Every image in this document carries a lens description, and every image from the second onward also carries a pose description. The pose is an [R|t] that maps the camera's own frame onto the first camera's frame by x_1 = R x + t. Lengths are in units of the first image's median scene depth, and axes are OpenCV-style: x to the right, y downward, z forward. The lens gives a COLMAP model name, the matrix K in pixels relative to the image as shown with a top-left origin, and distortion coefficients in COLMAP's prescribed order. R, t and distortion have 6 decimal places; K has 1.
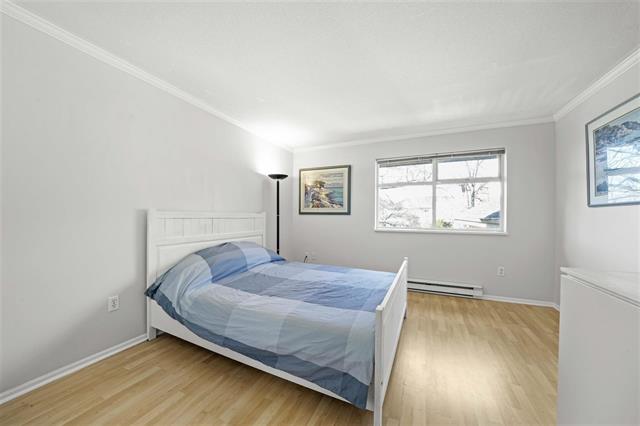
lens RADIAL K [[231.4, 0, 321.1], [0, 231.4, 214.8], [0, 0, 1]] dist [-0.002218, -0.000134]
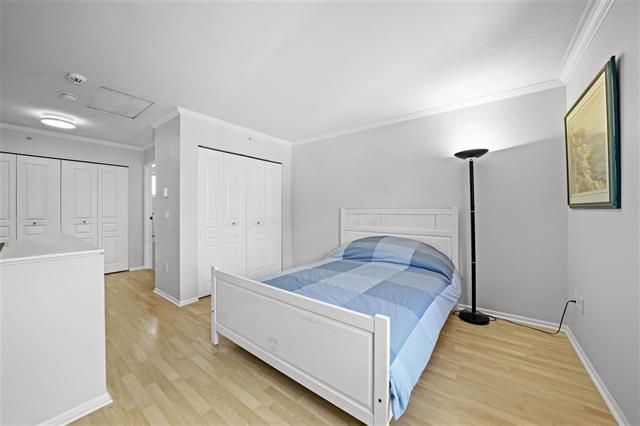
lens RADIAL K [[231.4, 0, 318.7], [0, 231.4, 210.6], [0, 0, 1]] dist [-0.002218, -0.000134]
pose [[-0.225364, -0.004390, -0.974265, 0.601408], [0.006793, 0.999958, -0.006077, 0.001651], [0.974251, -0.007987, -0.225325, 0.745565]]
